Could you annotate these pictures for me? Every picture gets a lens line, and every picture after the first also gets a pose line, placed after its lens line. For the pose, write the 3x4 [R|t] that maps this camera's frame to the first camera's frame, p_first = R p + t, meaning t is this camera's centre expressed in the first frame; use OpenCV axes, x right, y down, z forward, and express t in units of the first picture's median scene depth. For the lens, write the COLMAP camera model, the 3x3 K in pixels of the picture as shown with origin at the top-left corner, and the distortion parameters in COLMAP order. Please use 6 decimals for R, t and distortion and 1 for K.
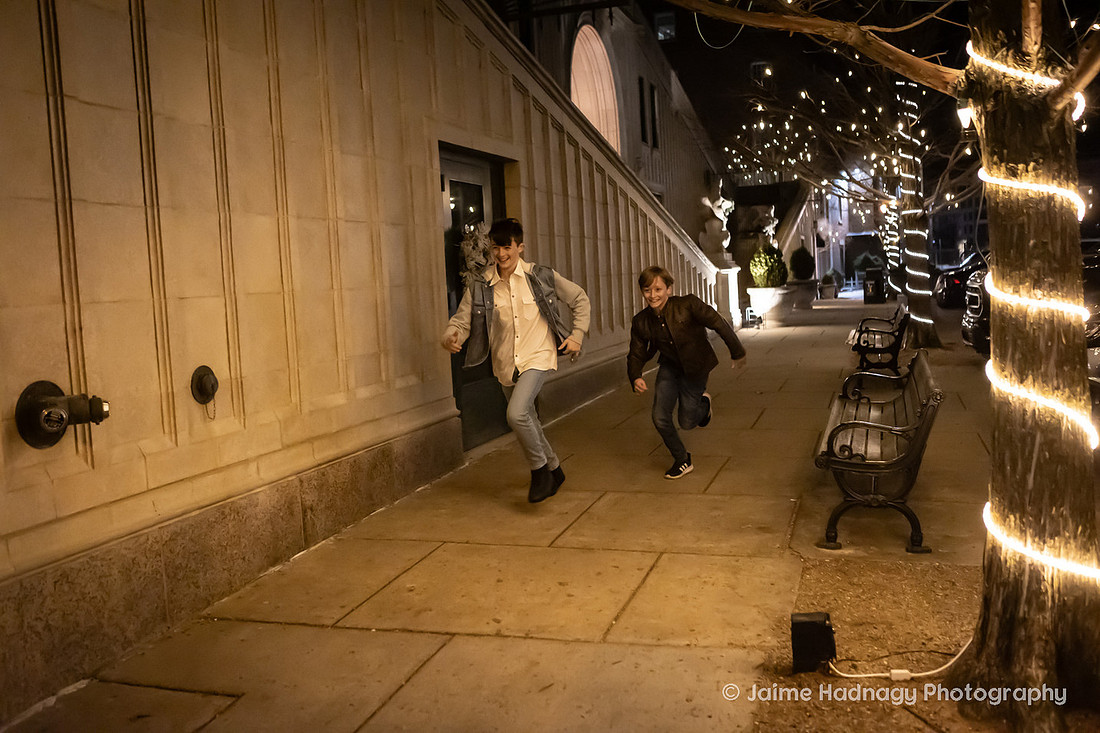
lens RADIAL K [[1030.5, 0, 552.5], [0, 1030.5, 365.2], [0, 0, 1]] dist [-0.060138, 0.000000]
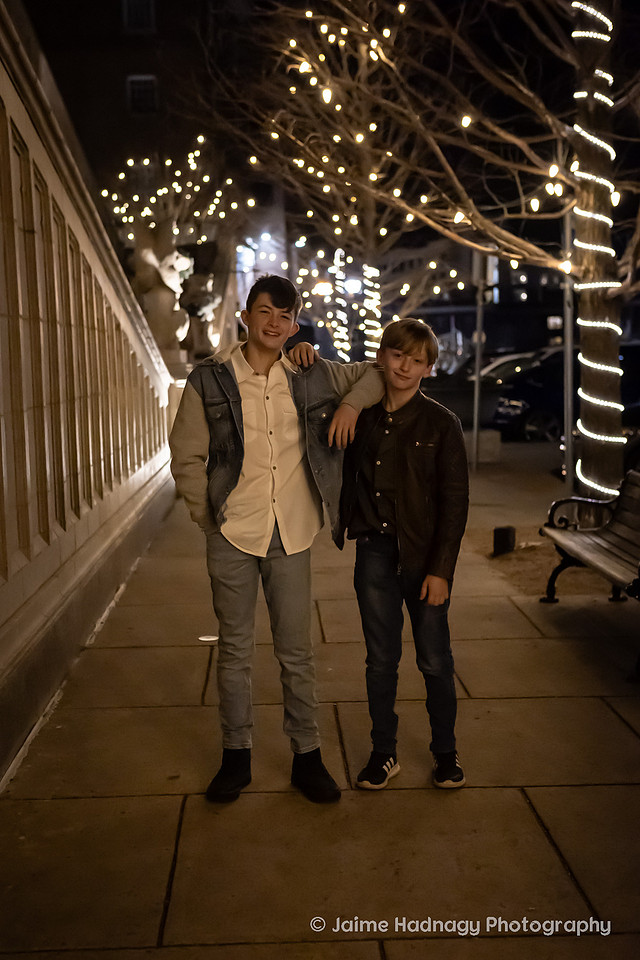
lens RADIAL K [[1363.4, 0, 315.4], [0, 1363.4, 484.4], [0, 0, 1]] dist [0.018309, 0.000000]
pose [[0.942001, -0.004043, 0.335586, -0.013831], [0.005701, 0.999976, -0.003954, -0.032764], [-0.335562, 0.005638, 0.942001, 0.275949]]
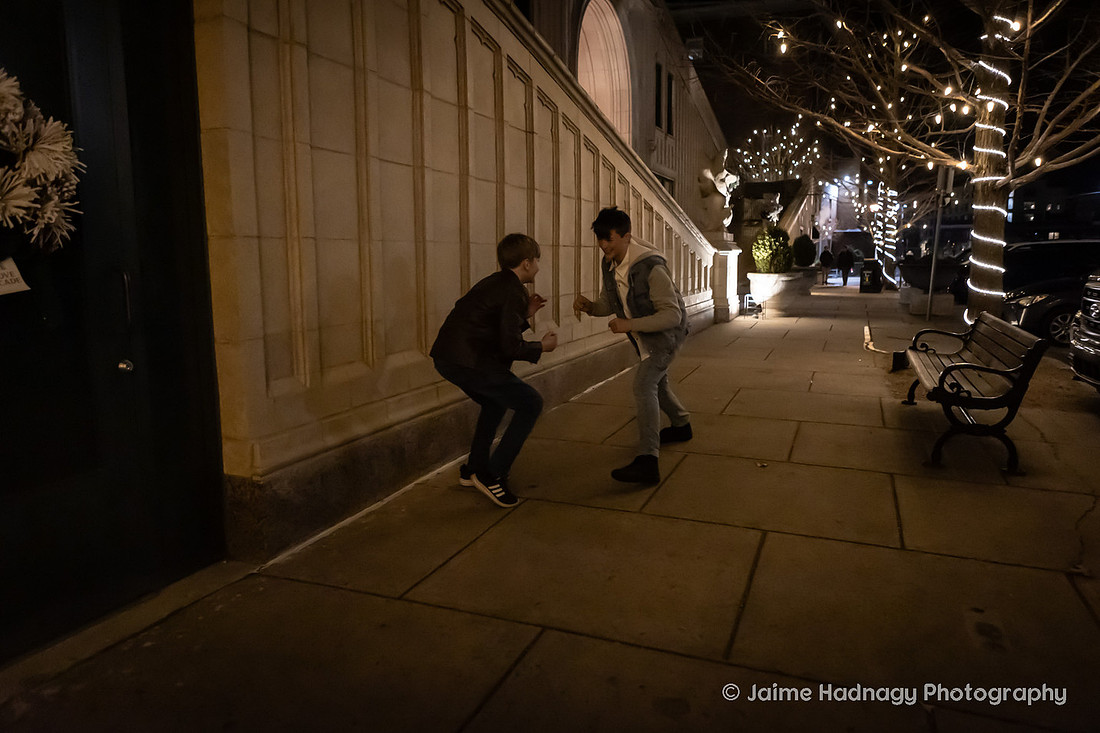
lens RADIAL K [[770.5, 0, 554.3], [0, 770.5, 352.1], [0, 0, 1]] dist [-0.018412, 0.013598]
pose [[0.996855, 0.058558, -0.053401, 0.060661], [-0.056235, 0.997447, 0.044019, -0.025823], [0.055842, -0.040878, 0.997602, 0.315095]]
